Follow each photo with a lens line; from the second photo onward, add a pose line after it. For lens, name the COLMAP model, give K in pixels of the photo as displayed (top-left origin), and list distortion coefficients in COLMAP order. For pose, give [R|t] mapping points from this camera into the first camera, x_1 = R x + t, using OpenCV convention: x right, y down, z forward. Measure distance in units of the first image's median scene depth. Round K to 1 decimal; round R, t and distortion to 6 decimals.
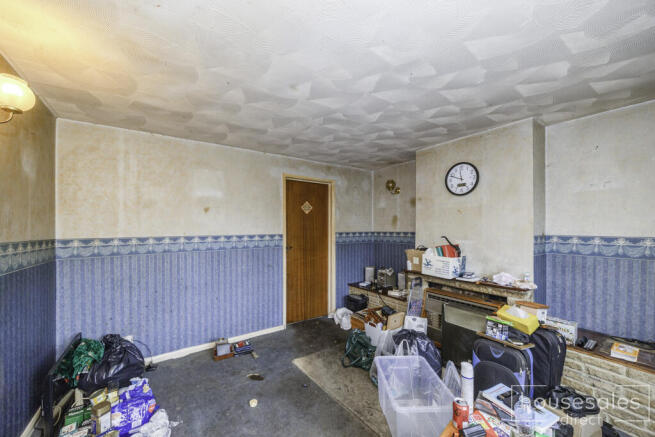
lens RADIAL K [[255.0, 0, 327.1], [0, 255.0, 214.6], [0, 0, 1]] dist [-0.001457, -0.000128]
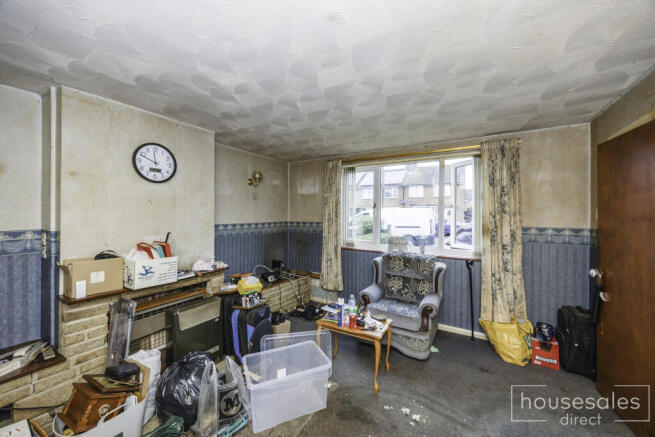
lens RADIAL K [[255.0, 0, 327.1], [0, 255.0, 214.6], [0, 0, 1]] dist [-0.001457, -0.000128]
pose [[-0.380216, 0.002884, 0.924893, -0.460121], [-0.023126, 0.999653, -0.012624, 0.027635], [-0.924609, -0.026189, -0.380017, 0.793346]]
